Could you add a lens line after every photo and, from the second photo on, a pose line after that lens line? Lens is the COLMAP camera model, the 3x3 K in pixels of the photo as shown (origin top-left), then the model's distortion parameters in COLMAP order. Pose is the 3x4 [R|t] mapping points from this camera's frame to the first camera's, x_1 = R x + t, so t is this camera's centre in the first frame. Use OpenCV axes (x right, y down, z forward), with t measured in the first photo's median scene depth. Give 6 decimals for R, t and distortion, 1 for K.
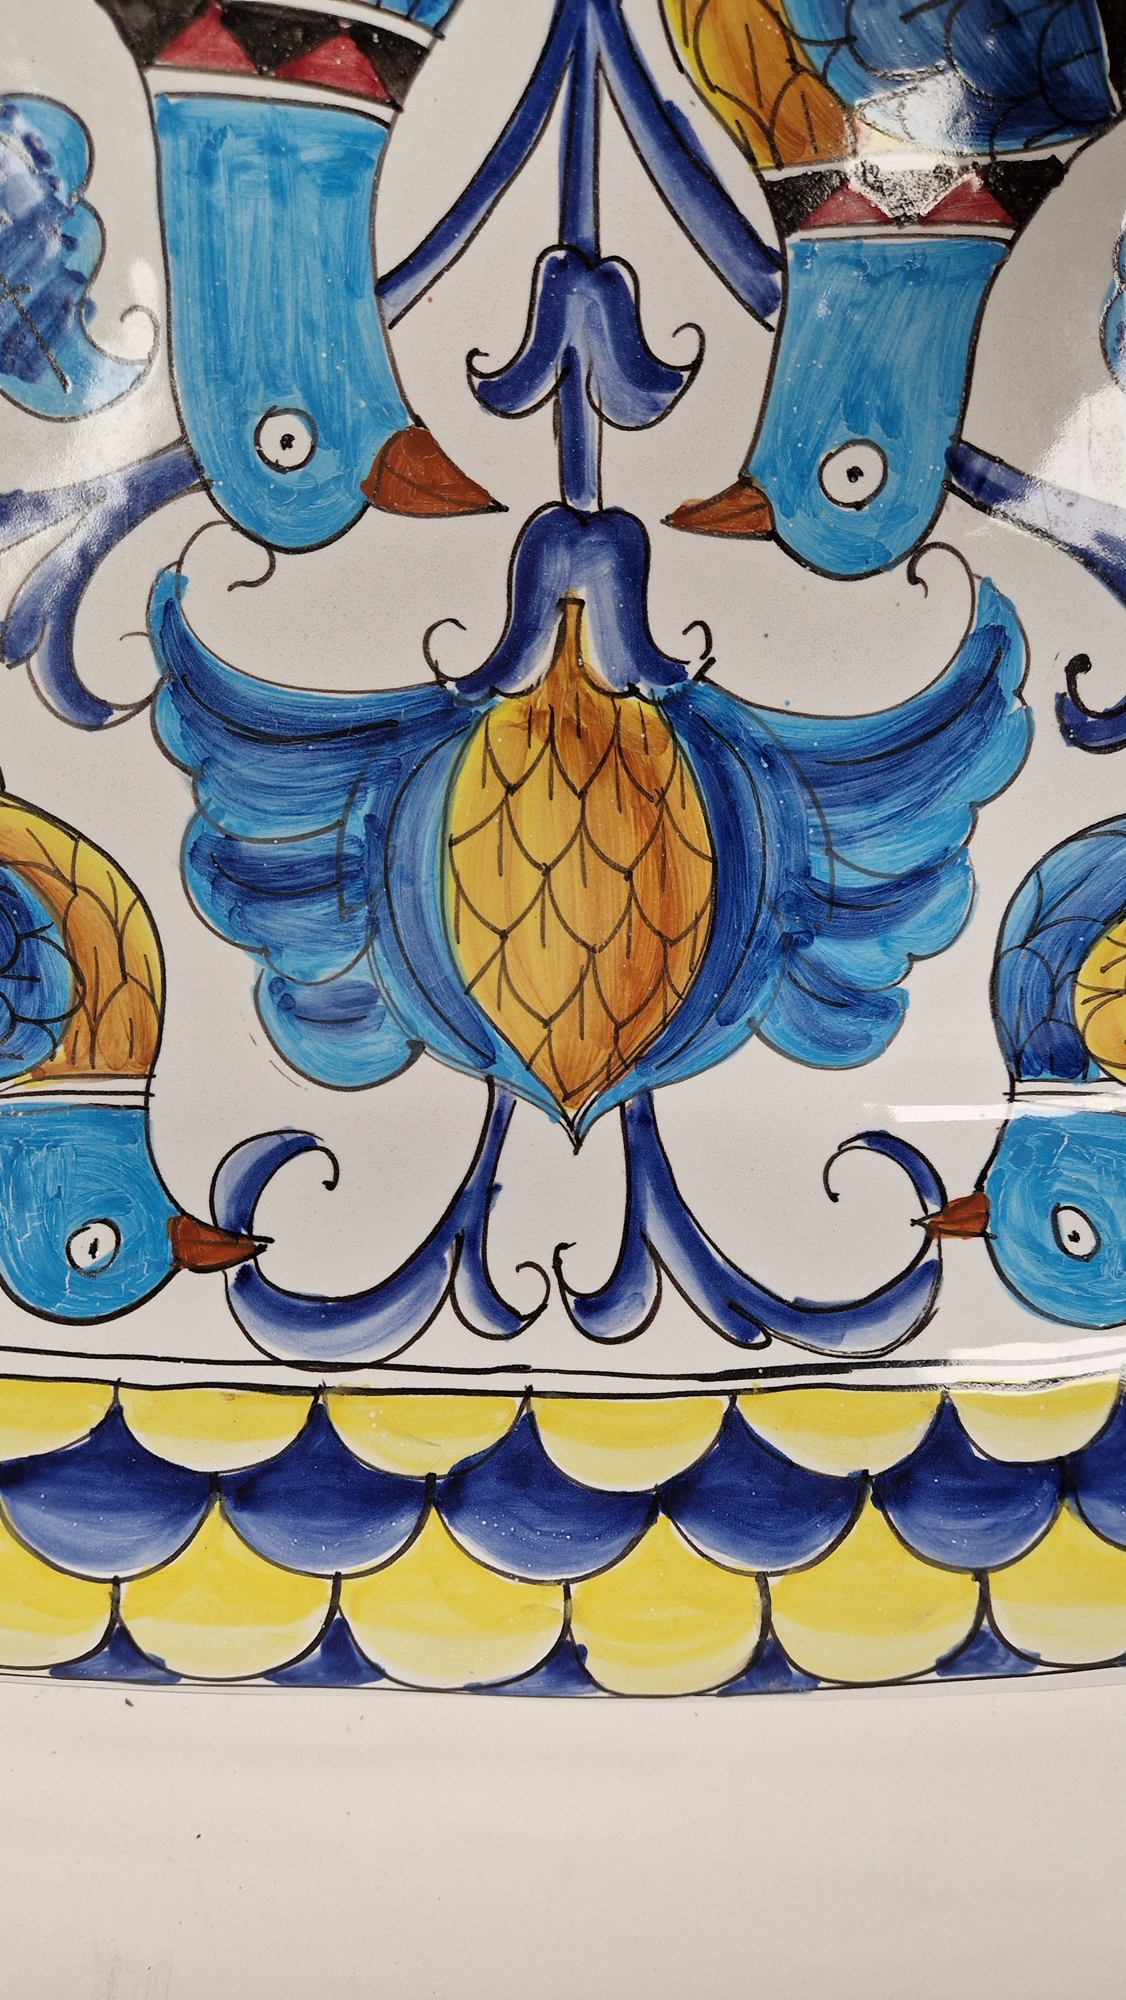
lens RADIAL K [[1362.4, 0, 574.5], [0, 1362.4, 1003.1], [0, 0, 1]] dist [0.051625, -0.061174]
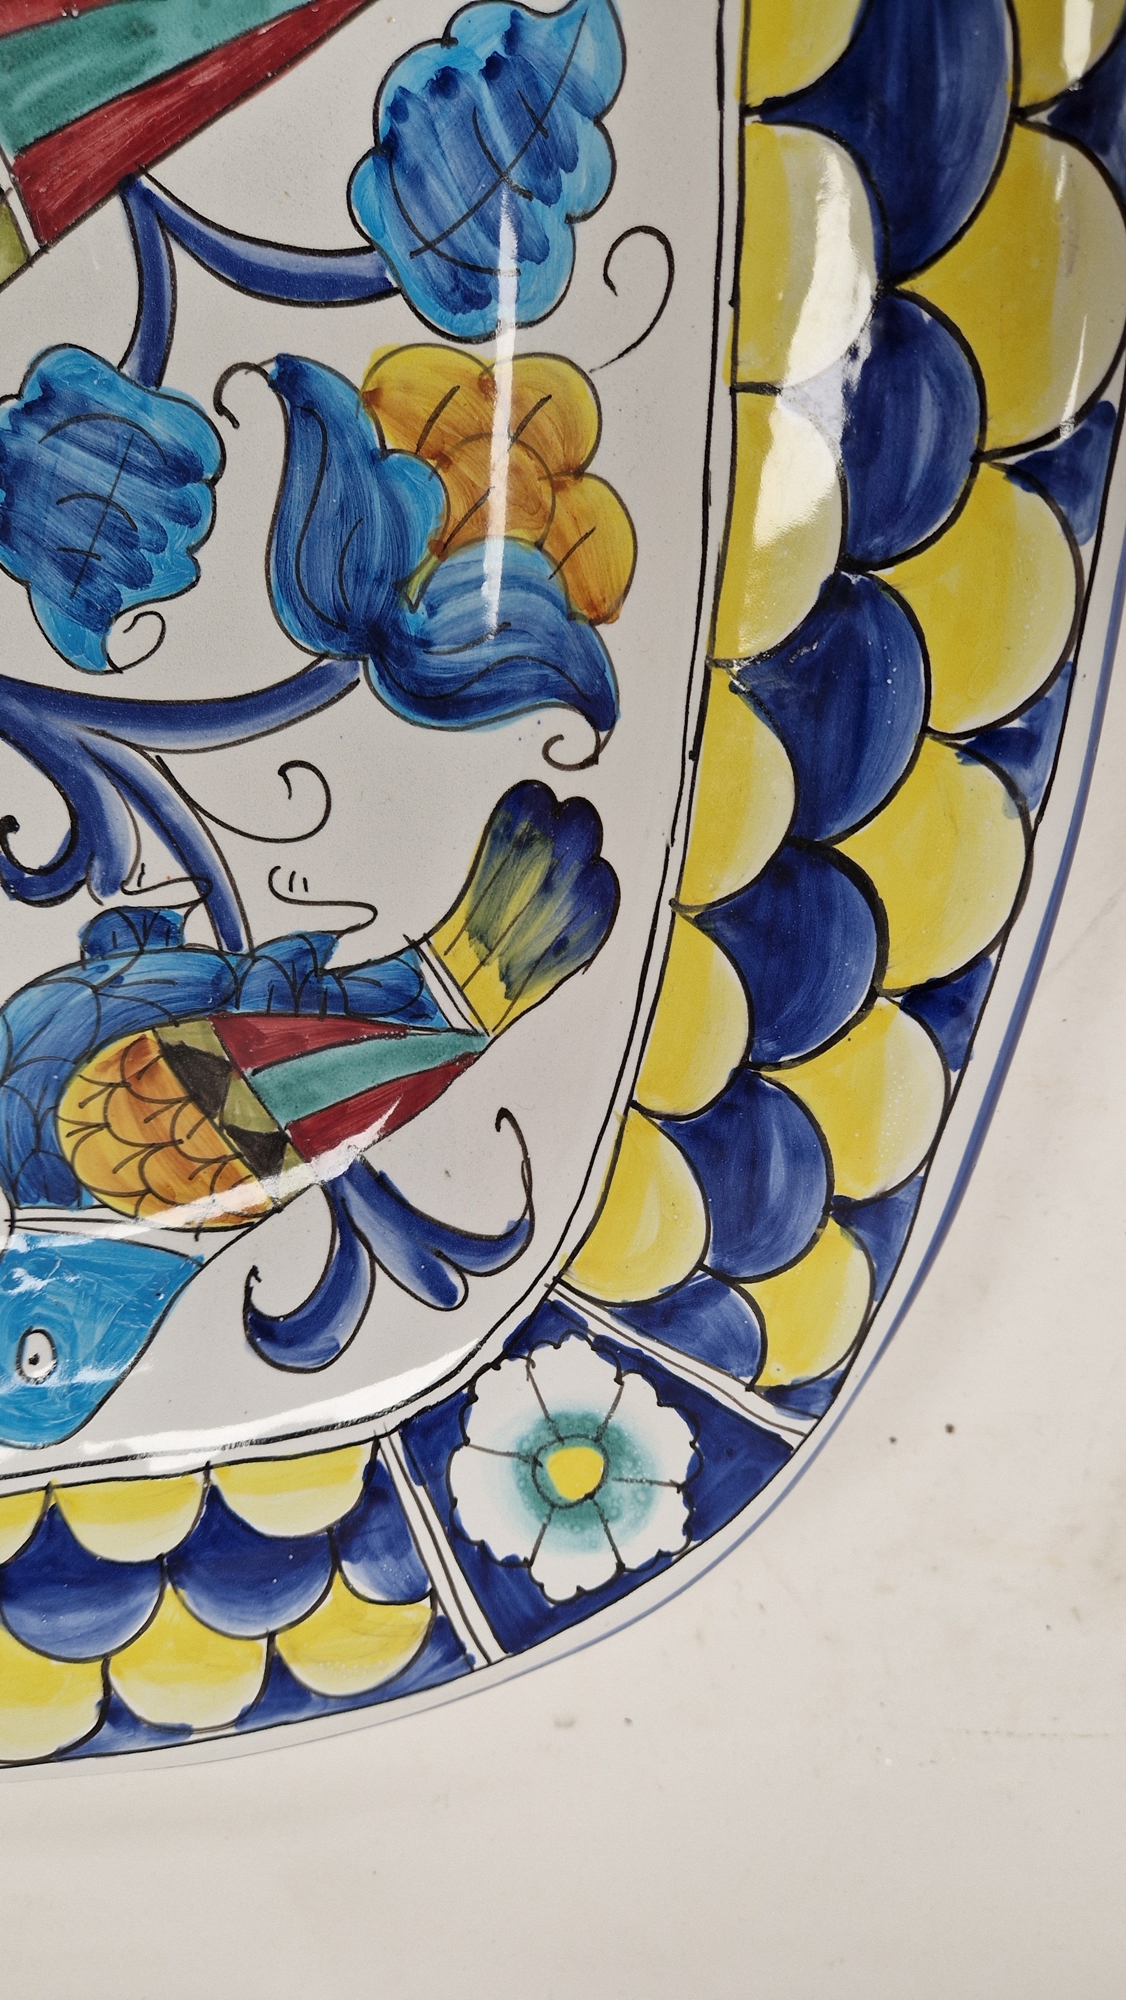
lens RADIAL K [[1362.4, 0, 556.8], [0, 1362.4, 1018.3], [0, 0, 1]] dist [0.051625, -0.061174]
pose [[0.999971, -0.002605, 0.007118, 0.776558], [0.002517, 0.999920, 0.012382, -0.107946], [-0.007150, -0.012363, 0.999898, -0.063352]]
